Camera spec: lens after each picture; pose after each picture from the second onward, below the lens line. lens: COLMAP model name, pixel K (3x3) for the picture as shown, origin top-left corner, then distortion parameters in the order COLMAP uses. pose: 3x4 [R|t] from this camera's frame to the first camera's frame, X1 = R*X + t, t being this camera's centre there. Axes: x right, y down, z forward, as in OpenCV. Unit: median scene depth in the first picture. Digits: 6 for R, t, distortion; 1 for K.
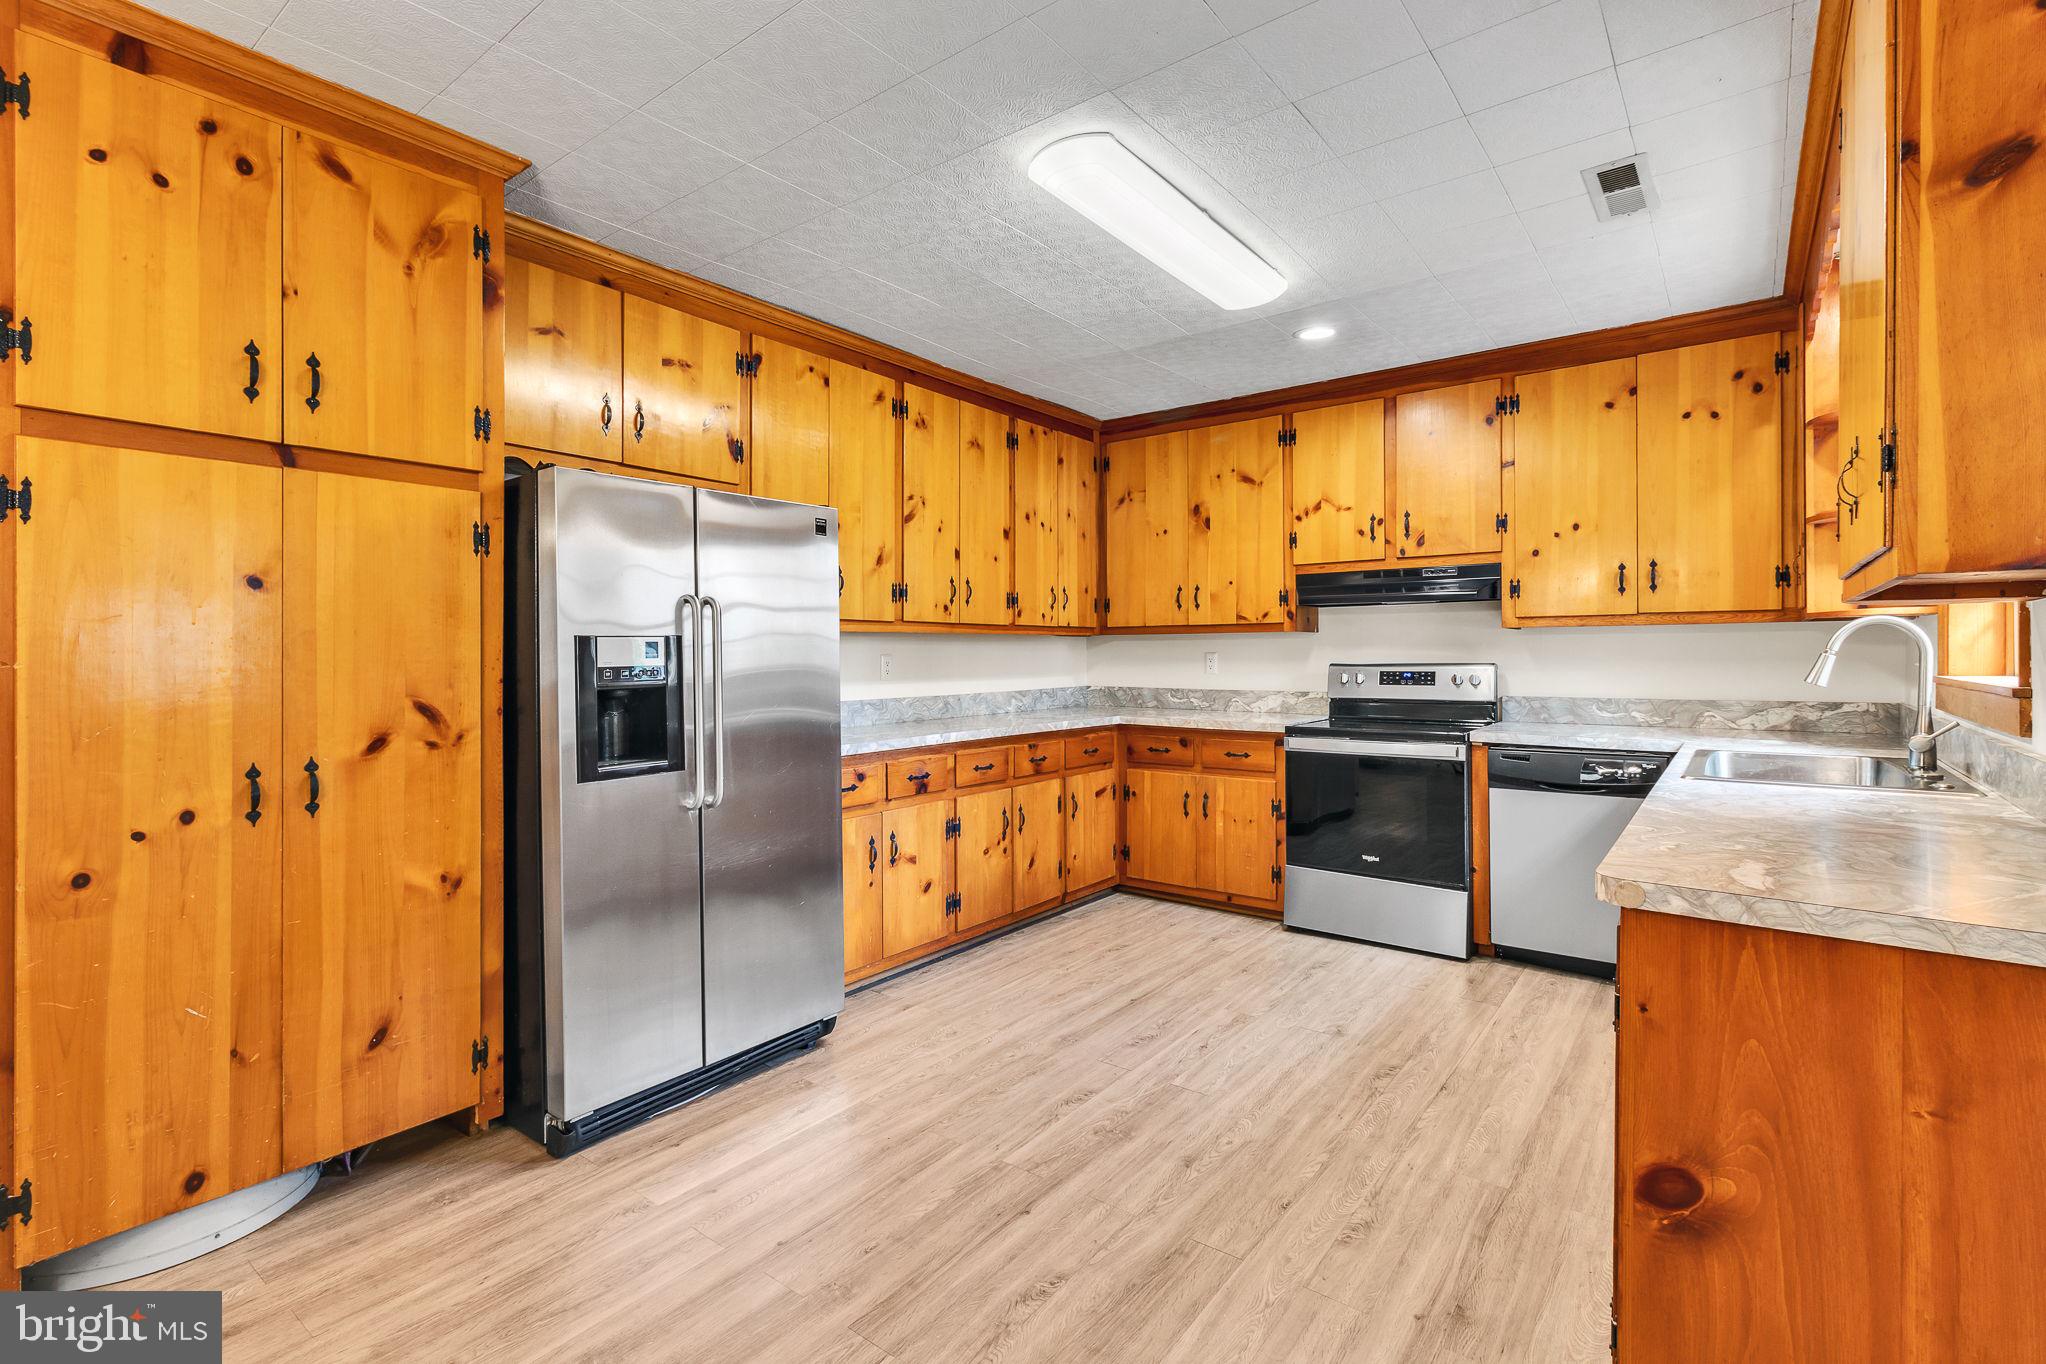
lens RADIAL K [[936.8, 0, 1039.0], [0, 936.8, 652.9], [0, 0, 1]] dist [-0.002226, 0.000487]
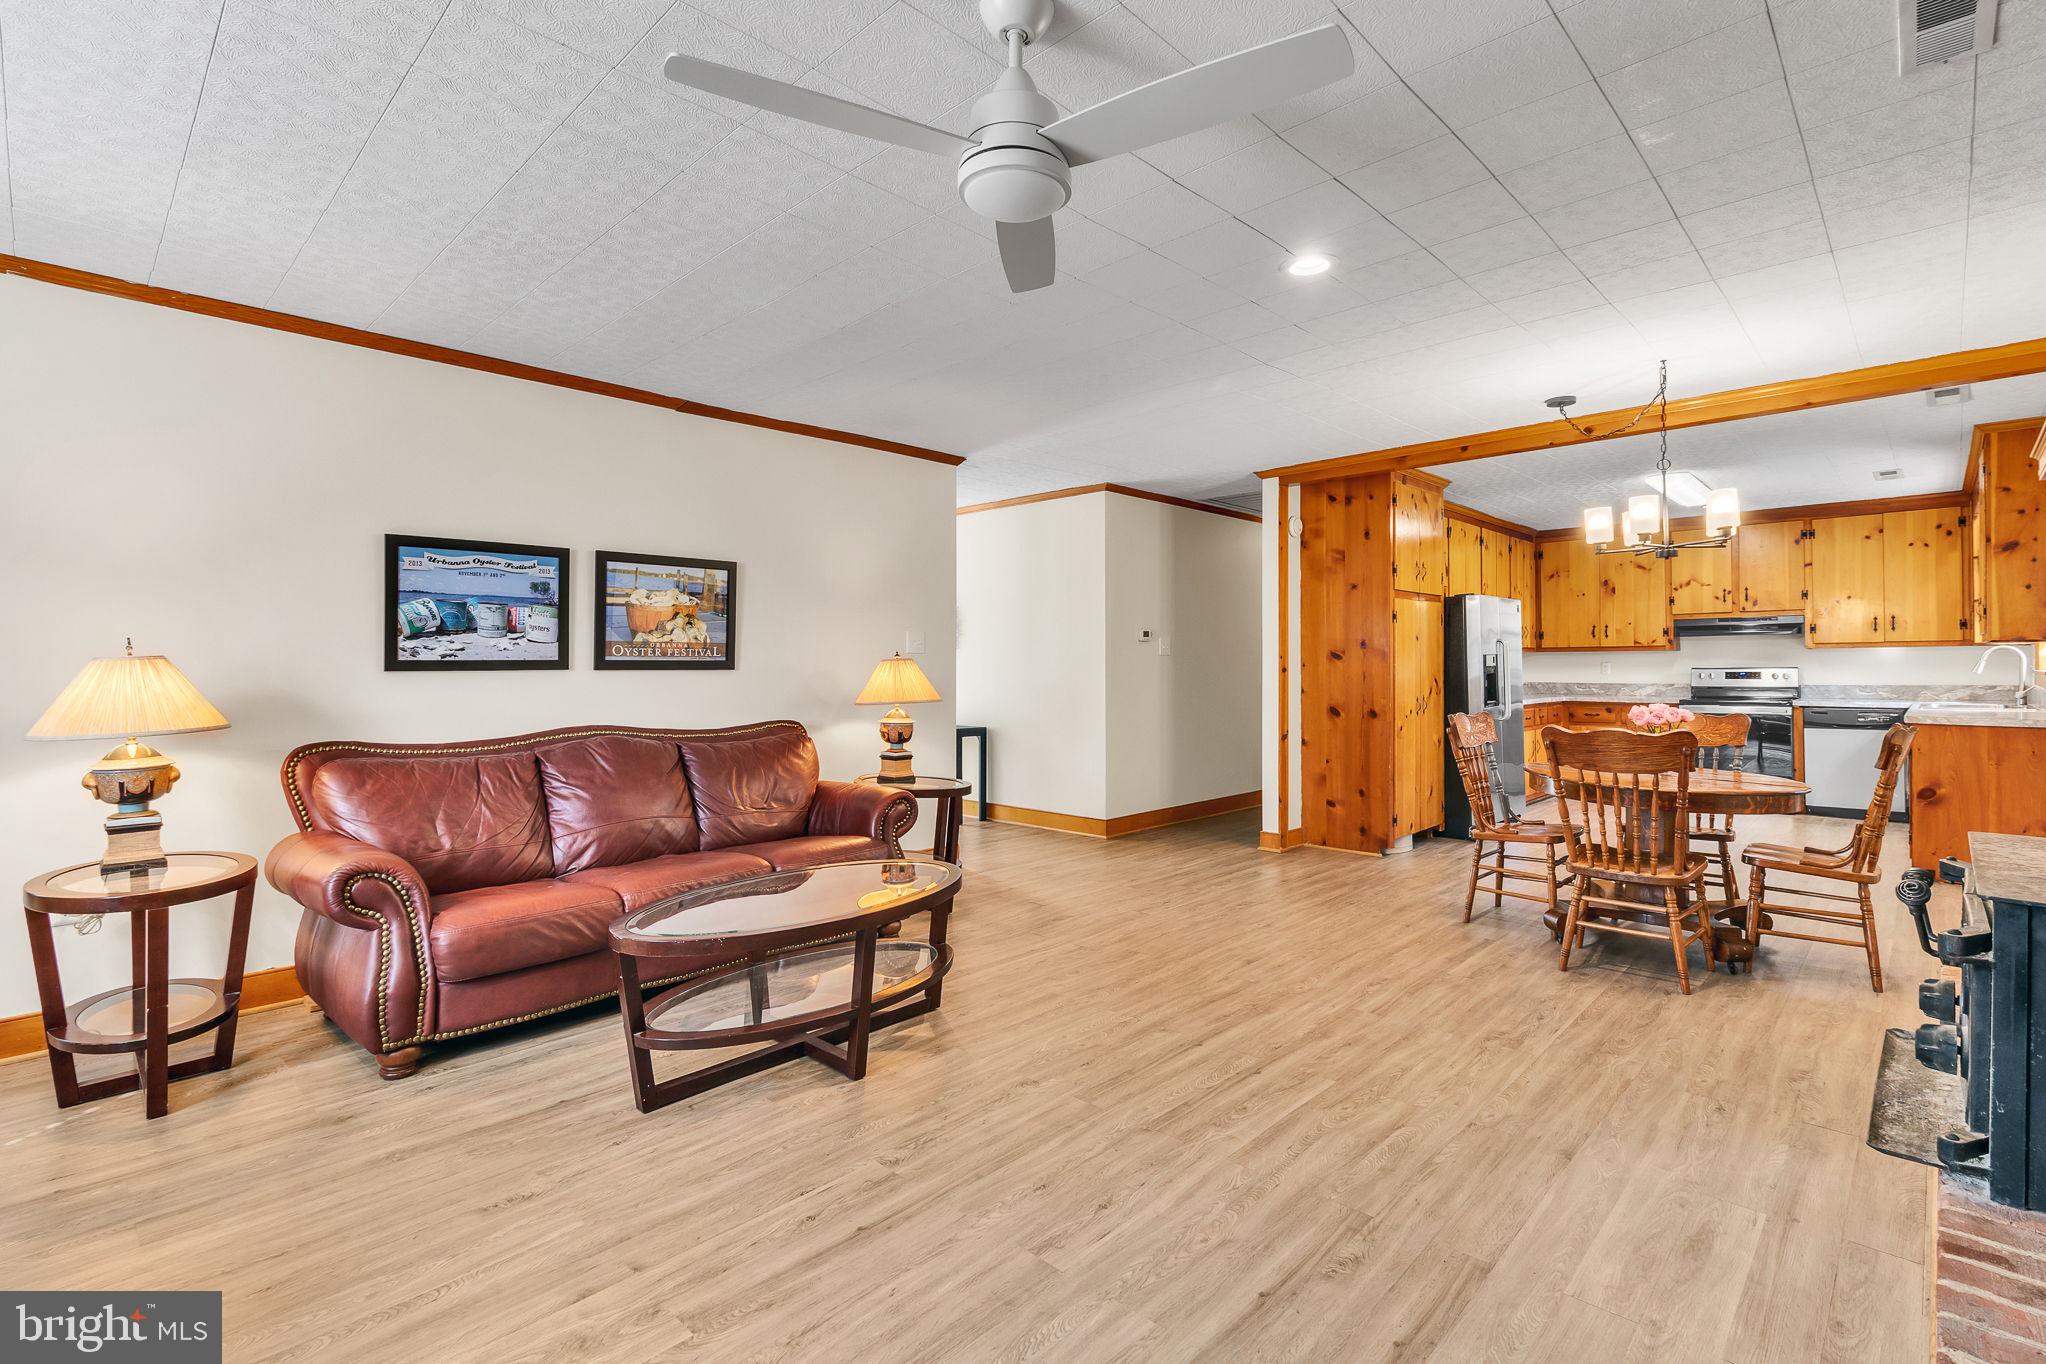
lens RADIAL K [[947.9, 0, 1030.0], [0, 947.9, 658.1], [0, 0, 1]] dist [-0.000587, -0.000612]
pose [[0.993154, -0.001915, -0.116798, -0.937145], [0.000908, 0.999962, -0.008679, 0.009077], [0.116810, 0.008514, 0.993118, -1.223468]]
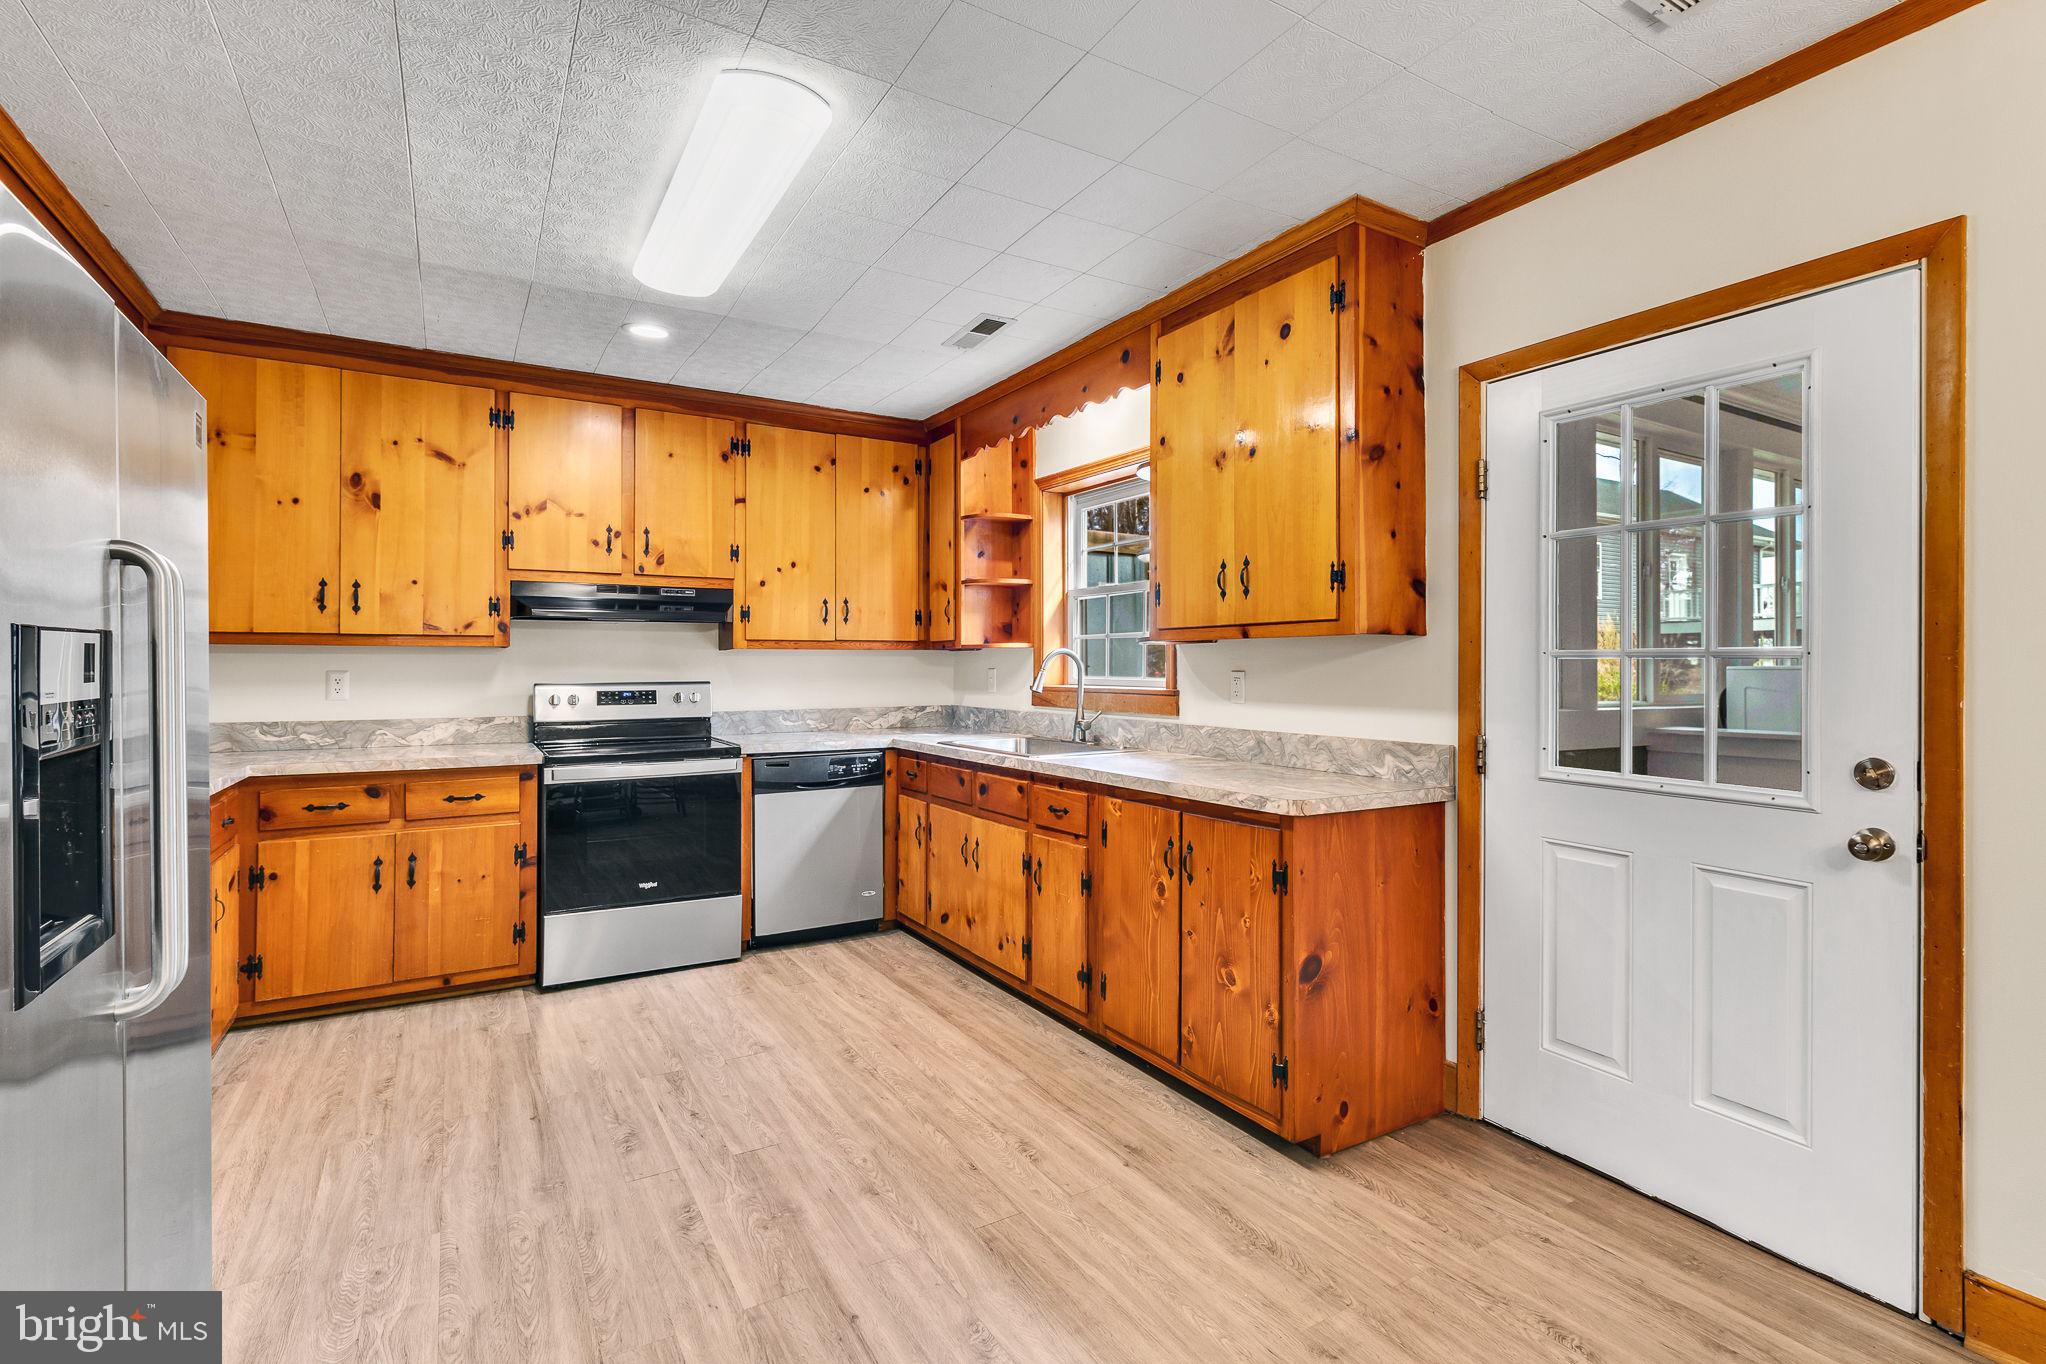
lens RADIAL K [[949.8, 0, 1024.0], [0, 949.8, 654.6], [0, 0, 1]] dist [0.004657, 0.000585]
pose [[0.372819, 0.017633, 0.927737, -0.436926], [-0.000527, 0.999823, -0.018791, 0.000739], [-0.927904, 0.006517, 0.372762, 0.291642]]
